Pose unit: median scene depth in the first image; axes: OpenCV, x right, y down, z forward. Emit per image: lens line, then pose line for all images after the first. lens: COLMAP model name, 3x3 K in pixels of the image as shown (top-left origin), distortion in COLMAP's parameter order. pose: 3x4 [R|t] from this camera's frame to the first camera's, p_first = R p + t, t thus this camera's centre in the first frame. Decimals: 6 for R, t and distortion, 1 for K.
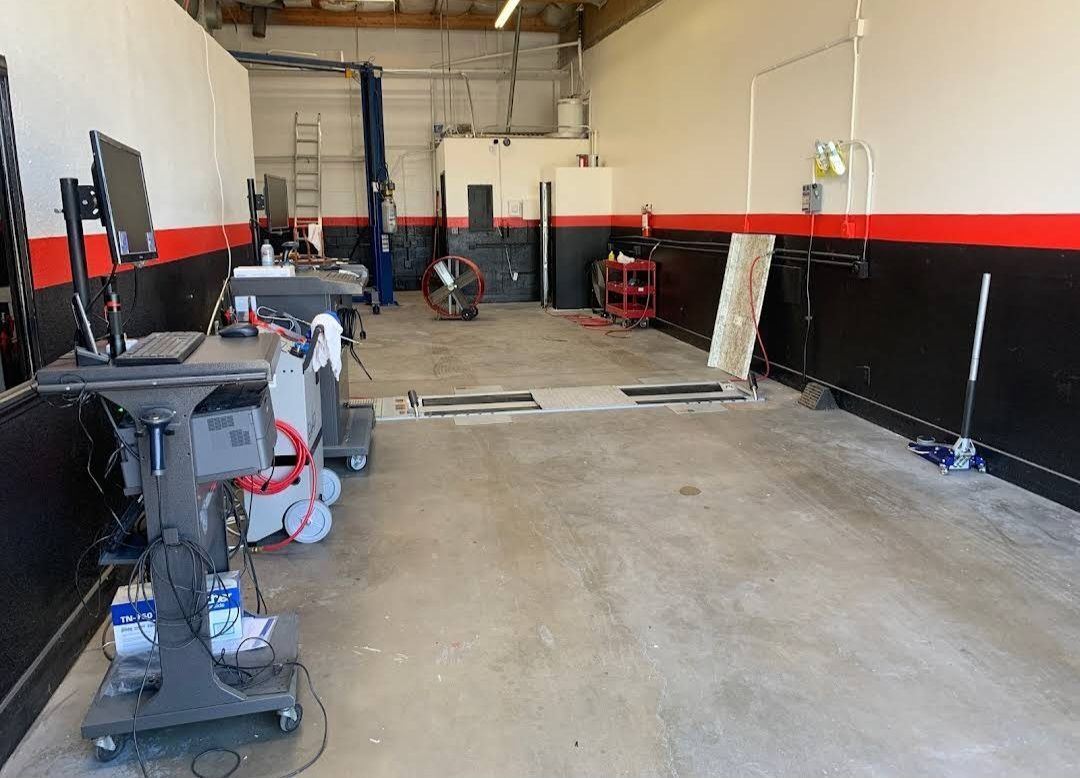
lens RADIAL K [[875.0, 0, 550.6], [0, 875.0, 387.9], [0, 0, 1]] dist [0.001830, 0.116365]
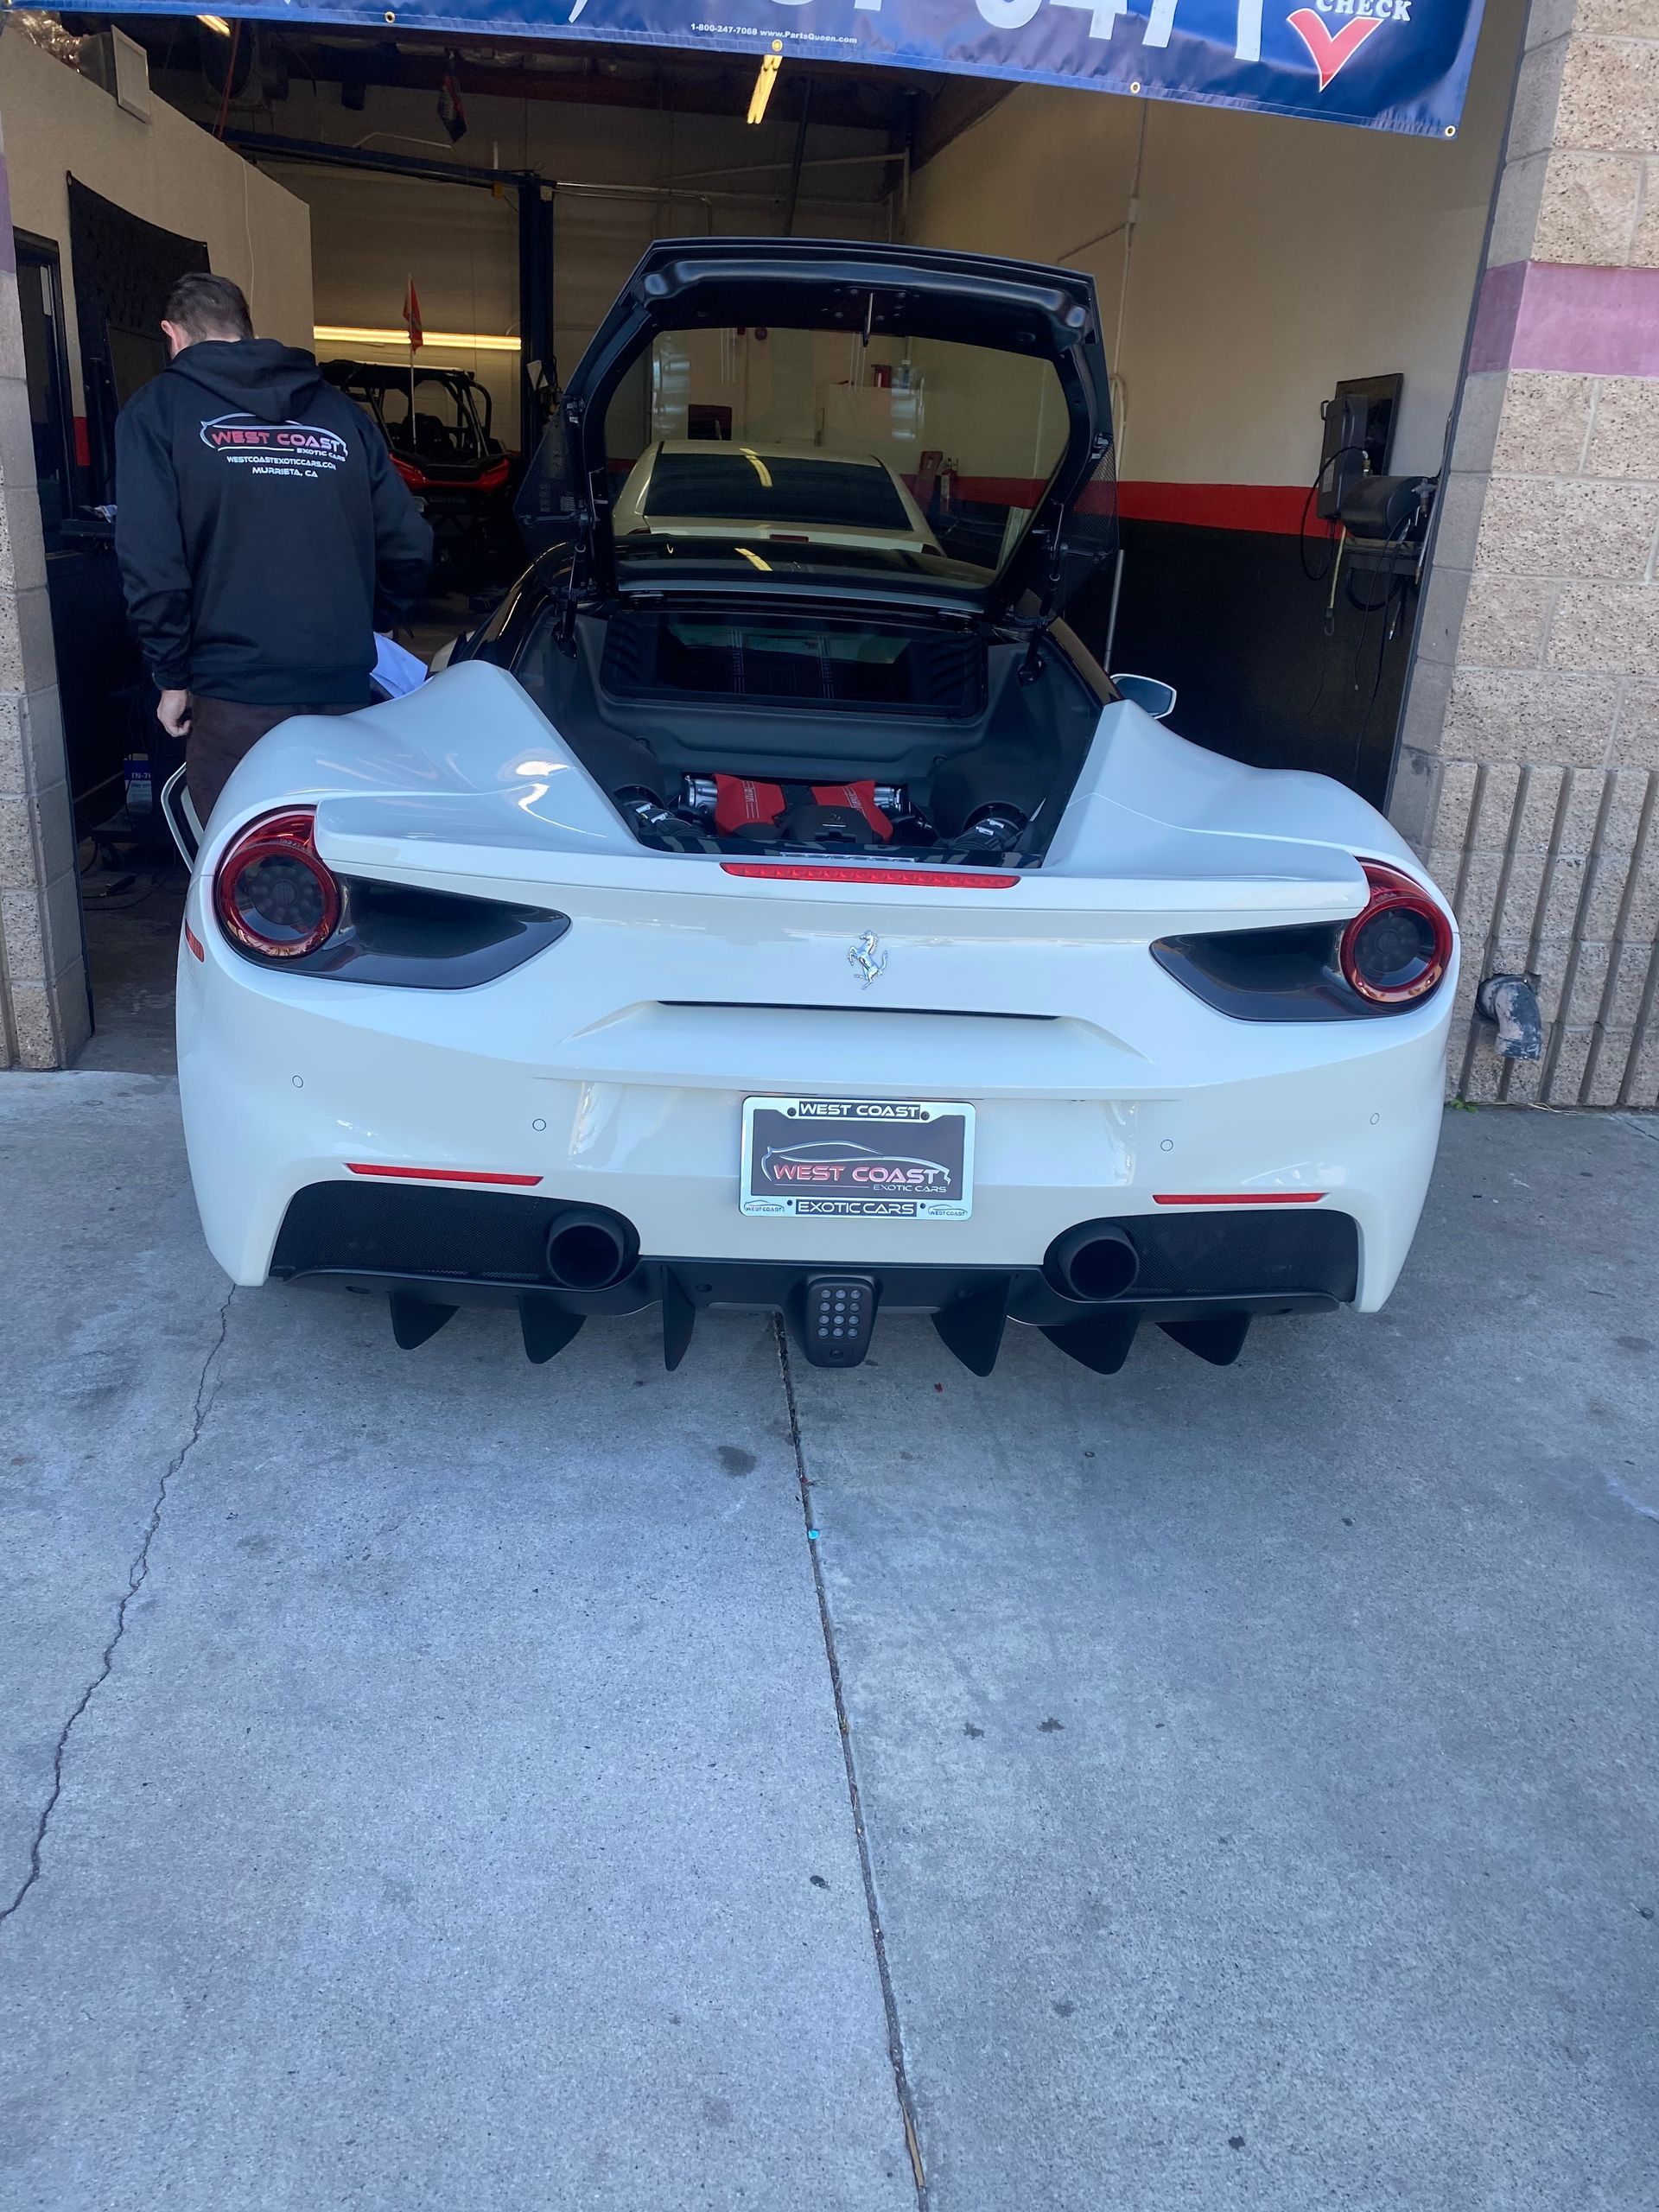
lens RADIAL K [[1649.6, 0, 840.3], [0, 1649.6, 1078.9], [0, 0, 1]] dist [0.028313, -0.025163]
pose [[0.995935, 0.084827, -0.030302, 0.080839], [-0.079257, 0.985089, 0.152701, 0.038162], [0.042804, -0.149679, 0.987808, -0.169561]]
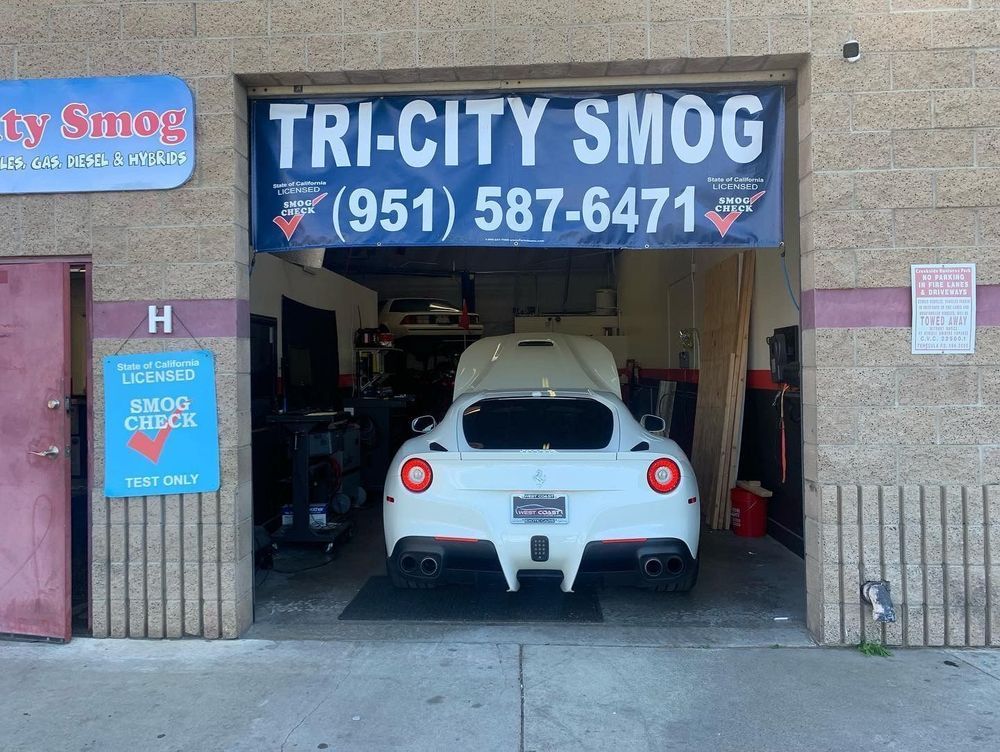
lens RADIAL K [[745.8, 0, 500.0], [0, 745.8, 376.0], [0, 0, 1]] dist [0.028313, -0.025163]
pose [[0.980758, 0.004020, -0.195186, 0.098728], [-0.039848, 0.982862, -0.179984, 0.036110], [0.191117, 0.184298, 0.964110, -0.185930]]
